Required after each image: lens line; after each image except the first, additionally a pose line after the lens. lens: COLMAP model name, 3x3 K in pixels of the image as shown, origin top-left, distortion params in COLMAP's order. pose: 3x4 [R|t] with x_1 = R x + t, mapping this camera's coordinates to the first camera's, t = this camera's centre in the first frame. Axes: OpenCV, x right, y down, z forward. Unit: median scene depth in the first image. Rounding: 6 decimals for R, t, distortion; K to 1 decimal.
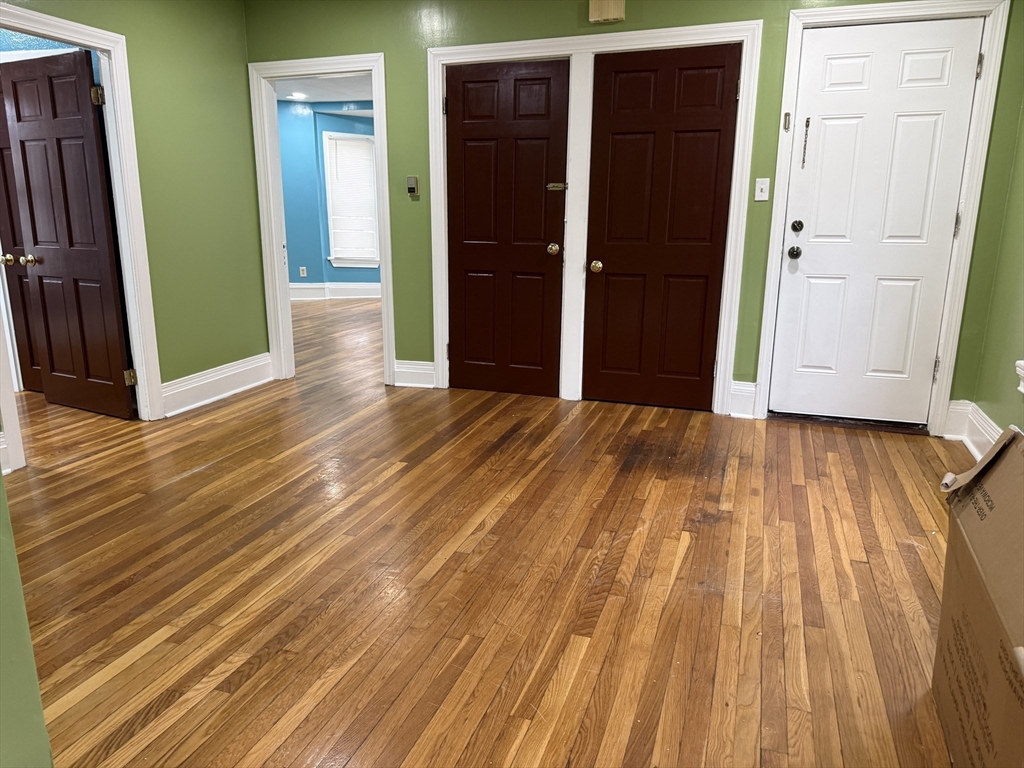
lens RADIAL K [[718.8, 0, 509.7], [0, 718.8, 394.8], [0, 0, 1]] dist [0.074749, -0.092796]
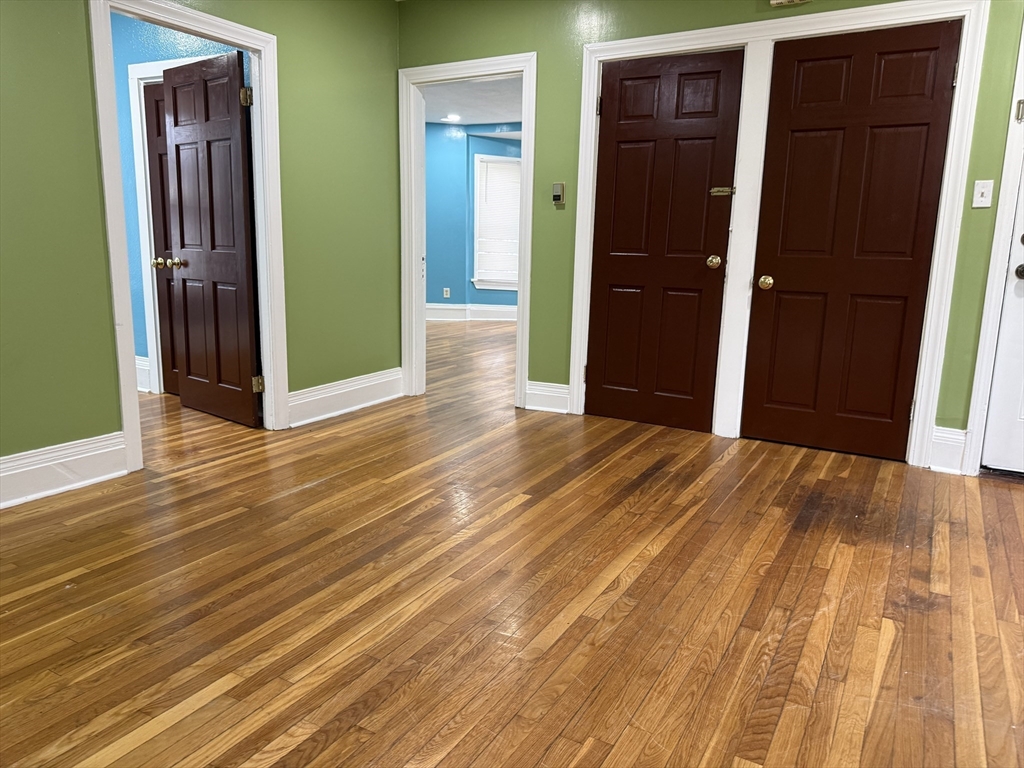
lens RADIAL K [[718.8, 0, 516.9], [0, 718.8, 383.5], [0, 0, 1]] dist [0.074749, -0.092796]
pose [[0.982260, 0.050992, -0.180460, -0.008608], [-0.061470, 0.996703, -0.052951, 0.005498], [0.177165, 0.063105, 0.982156, 0.114973]]
